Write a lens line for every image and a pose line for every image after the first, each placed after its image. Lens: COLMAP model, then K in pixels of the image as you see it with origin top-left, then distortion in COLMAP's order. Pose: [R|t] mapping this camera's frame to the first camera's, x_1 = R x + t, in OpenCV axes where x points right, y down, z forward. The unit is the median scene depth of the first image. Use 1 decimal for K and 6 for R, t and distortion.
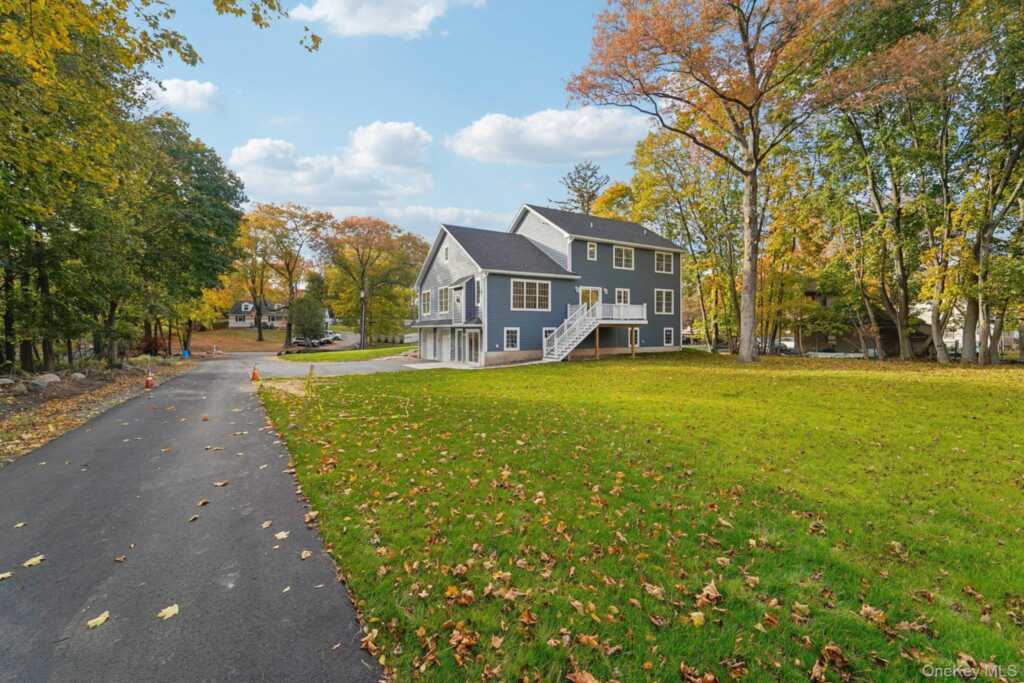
lens RADIAL K [[426.1, 0, 514.4], [0, 426.1, 333.7], [0, 0, 1]] dist [0.000402, -0.000175]
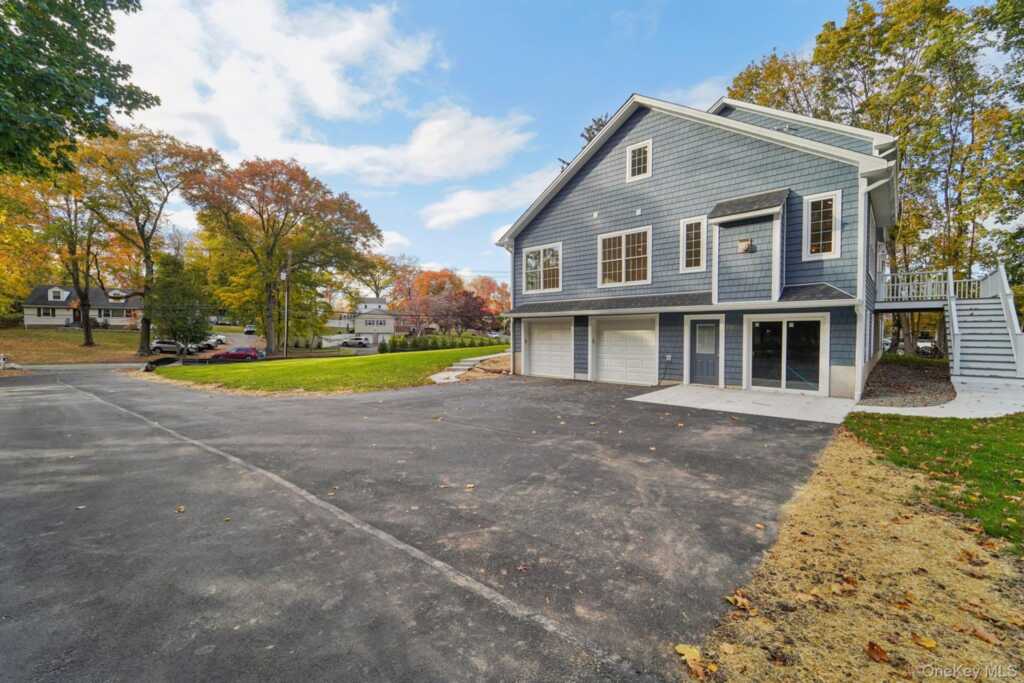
lens RADIAL K [[421.6, 0, 514.6], [0, 421.6, 345.4], [0, 0, 1]] dist [0.000440, -0.000213]
pose [[0.960796, -0.007972, 0.277143, -0.453810], [0.002177, 0.999773, 0.021208, 0.010410], [-0.277249, -0.019773, 0.960595, 0.612606]]
